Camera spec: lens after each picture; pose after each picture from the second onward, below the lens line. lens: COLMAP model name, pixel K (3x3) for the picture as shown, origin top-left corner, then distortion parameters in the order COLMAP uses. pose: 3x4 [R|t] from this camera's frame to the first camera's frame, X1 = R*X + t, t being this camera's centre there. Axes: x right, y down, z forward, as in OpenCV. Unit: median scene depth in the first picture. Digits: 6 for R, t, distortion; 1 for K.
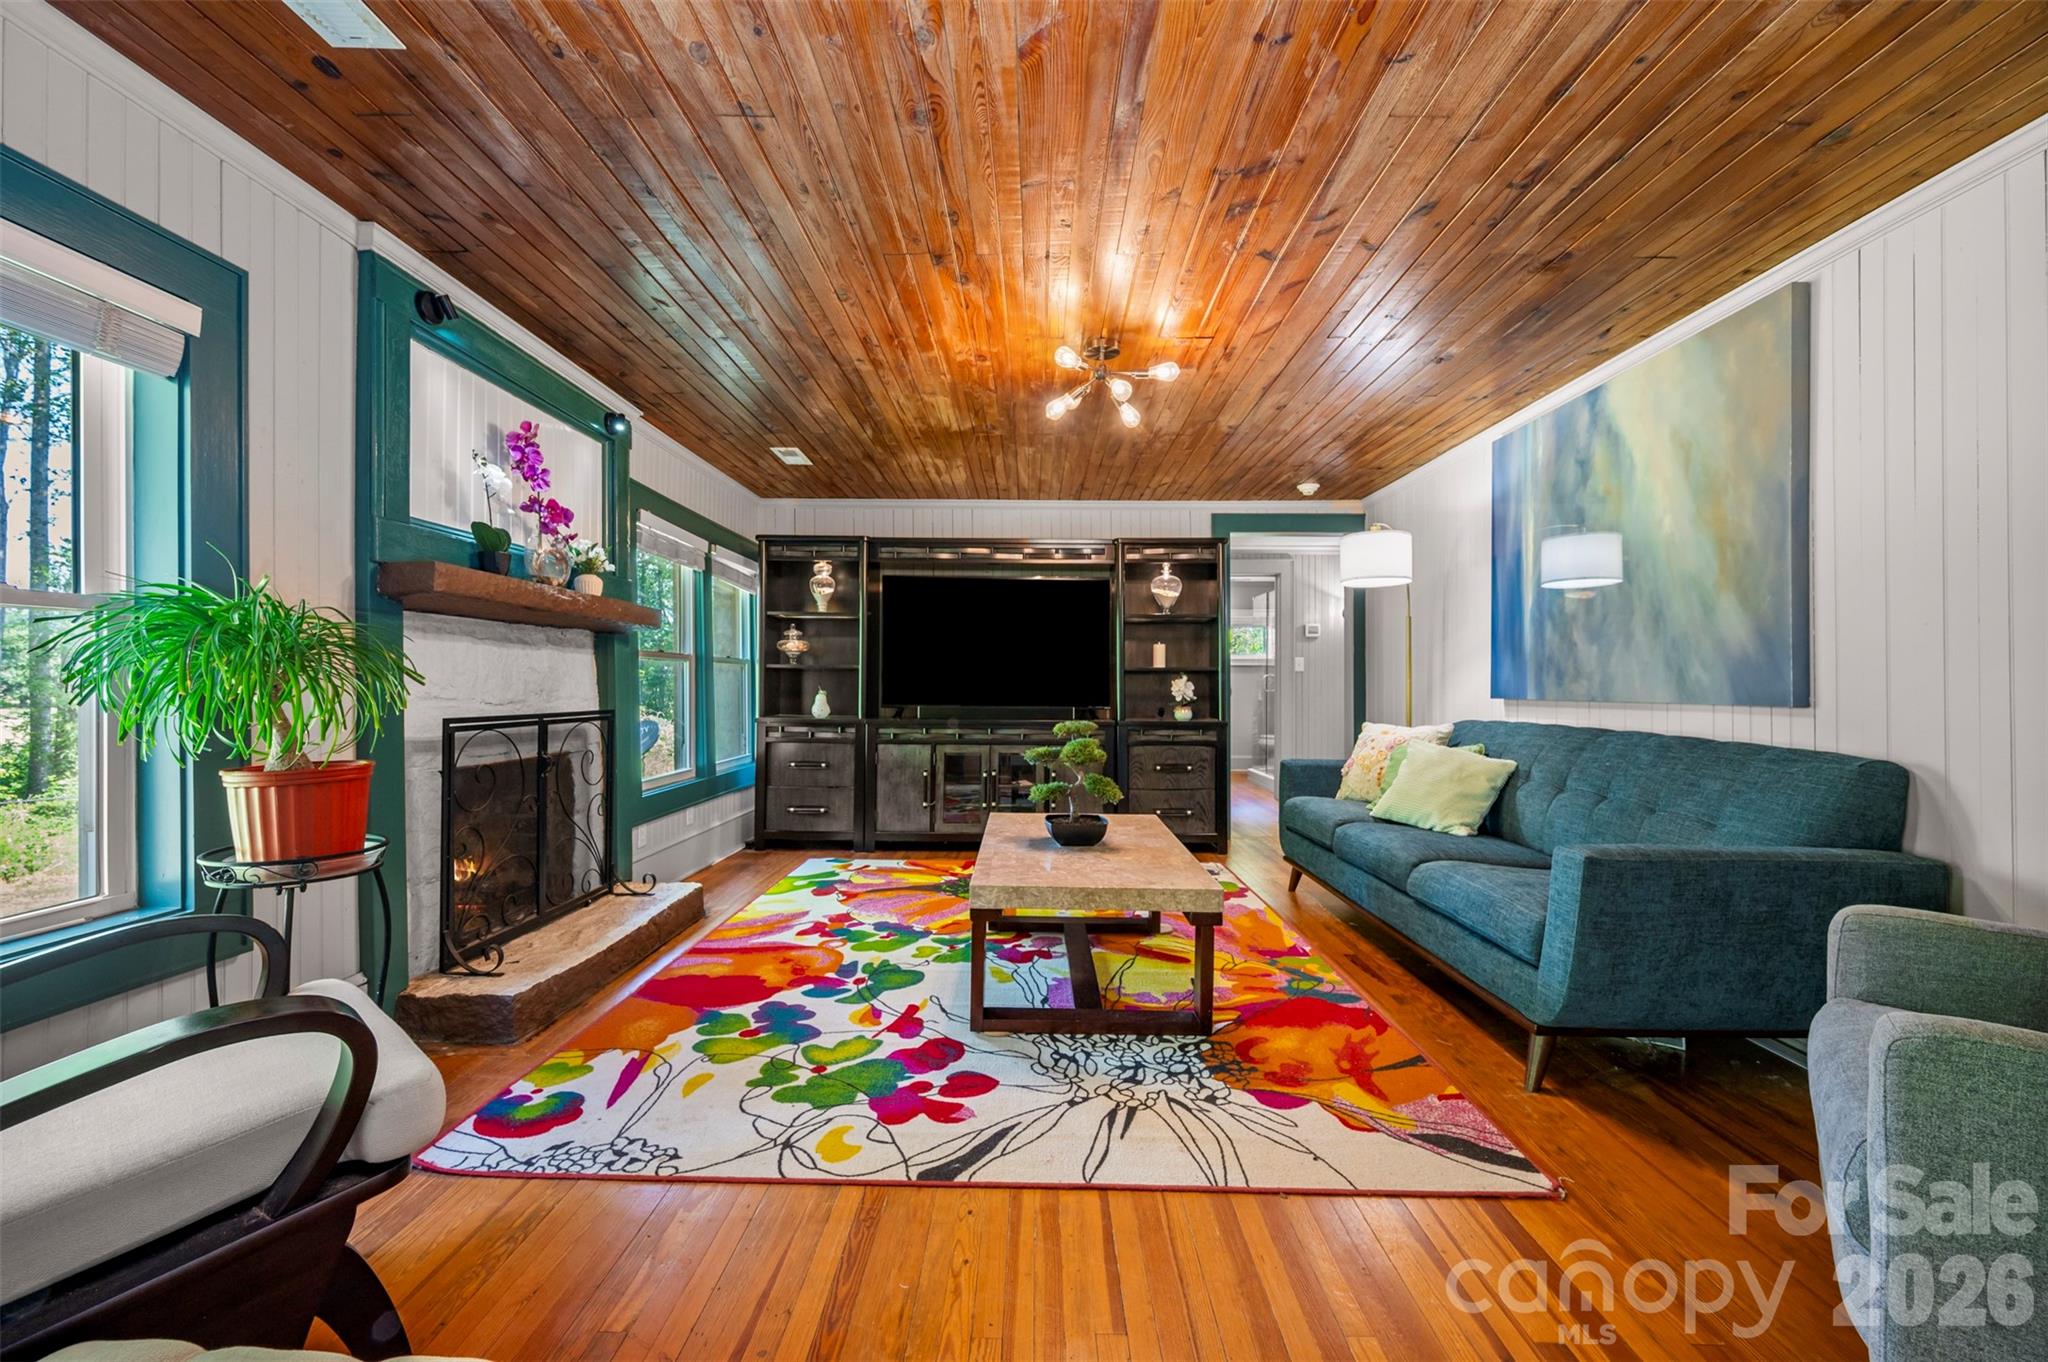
lens RADIAL K [[814.4, 0, 1022.1], [0, 814.4, 688.6], [0, 0, 1]] dist [0.002000, -0.000293]
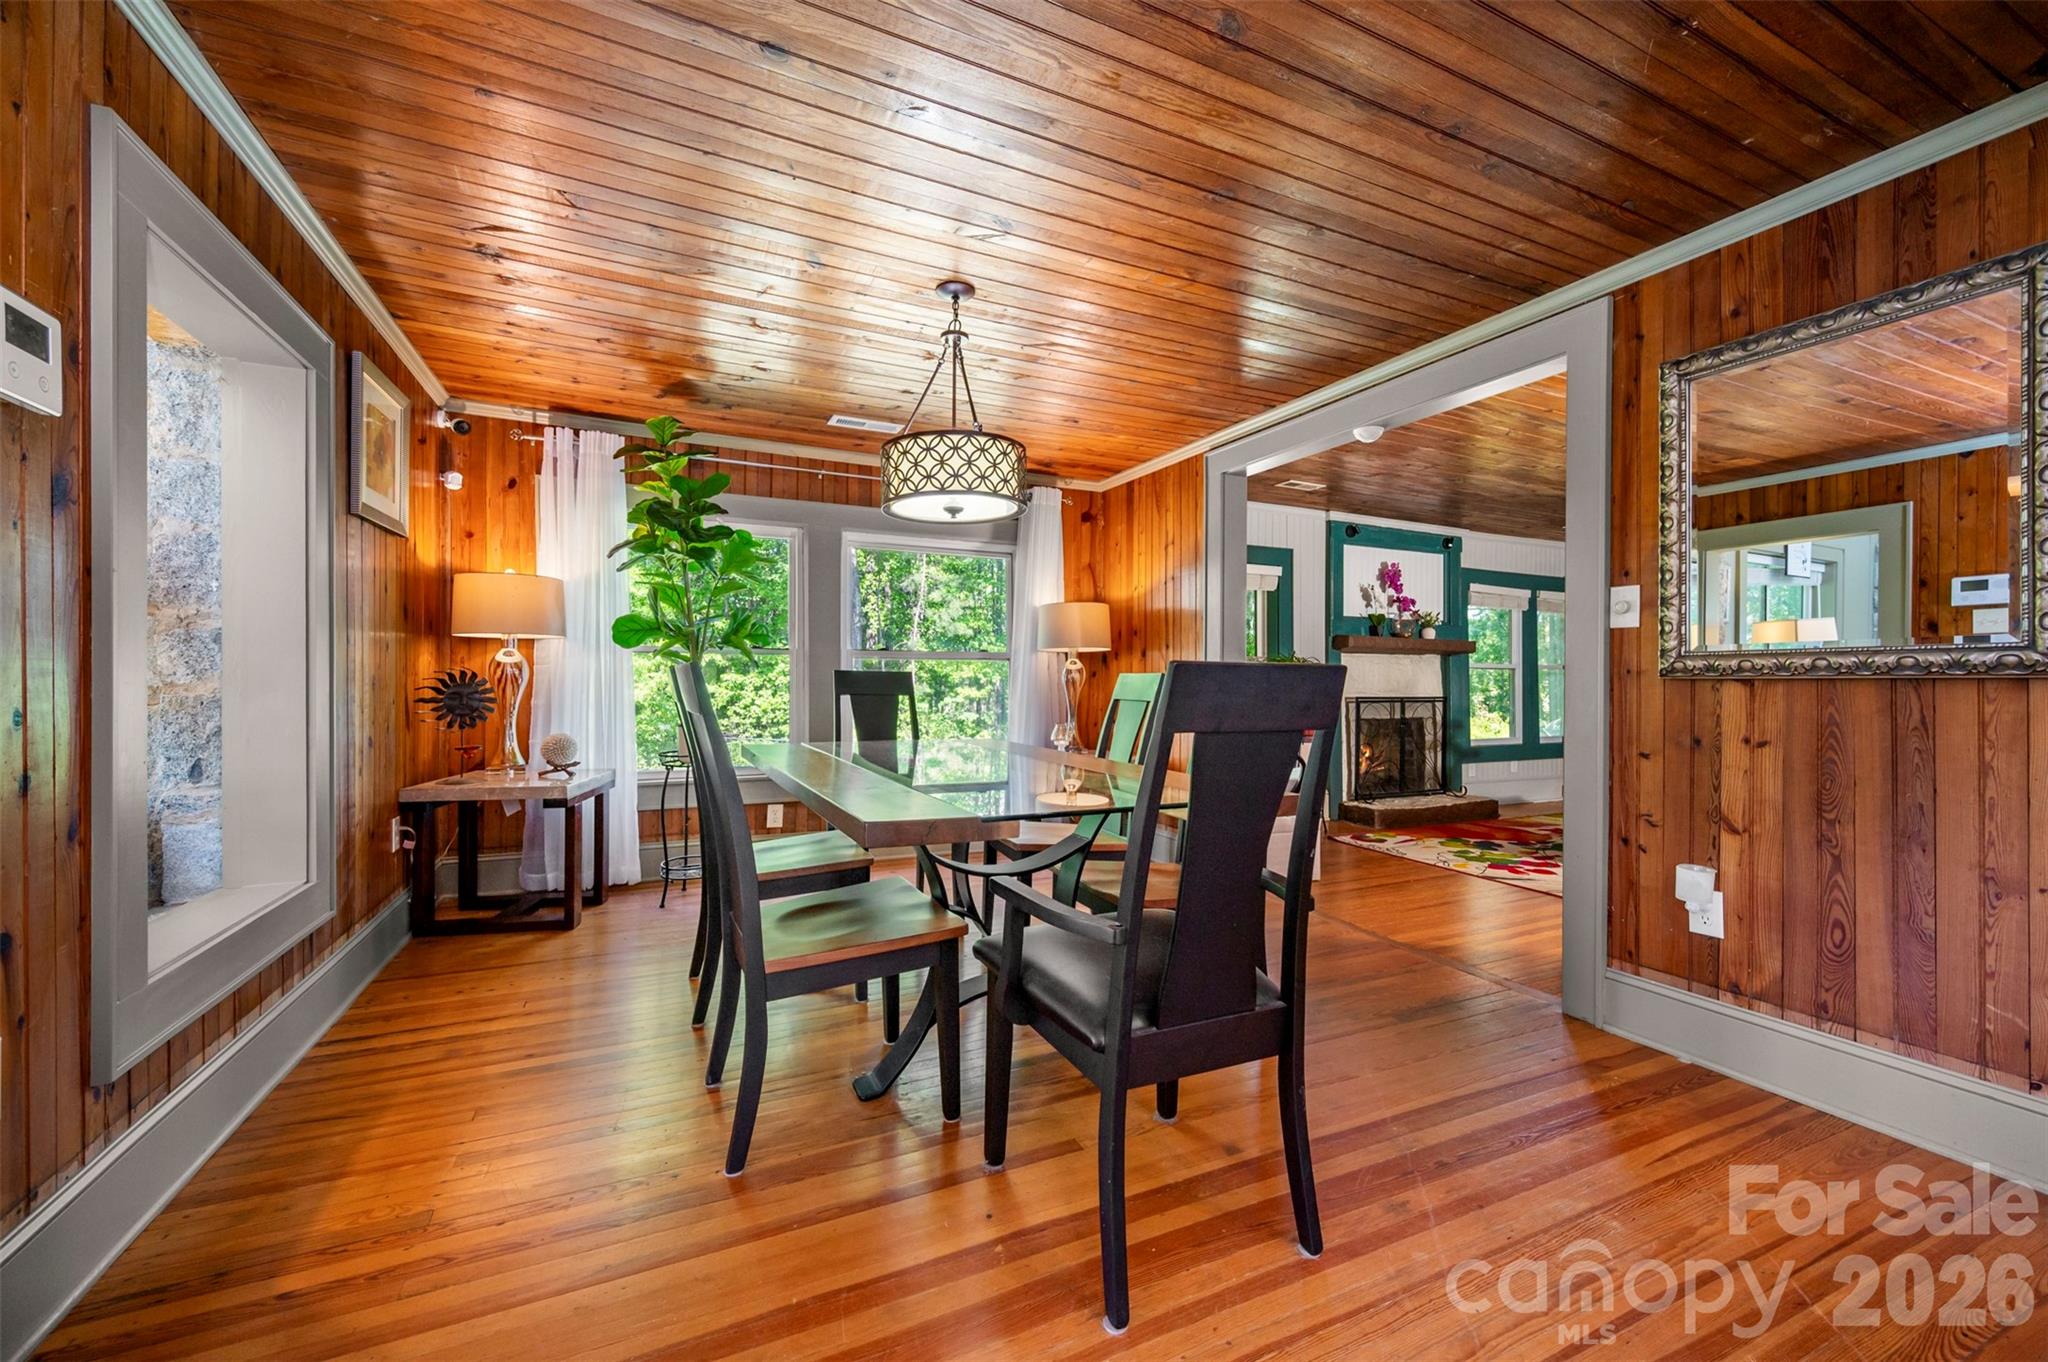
lens RADIAL K [[814.4, 0, 1019.9], [0, 814.4, 673.9], [0, 0, 1]] dist [0.002000, -0.000293]
pose [[0.441118, 0.009701, -0.897396, 0.834781], [-0.011481, 0.999921, 0.005166, -0.027862], [0.897375, 0.008024, 0.441195, -0.784789]]
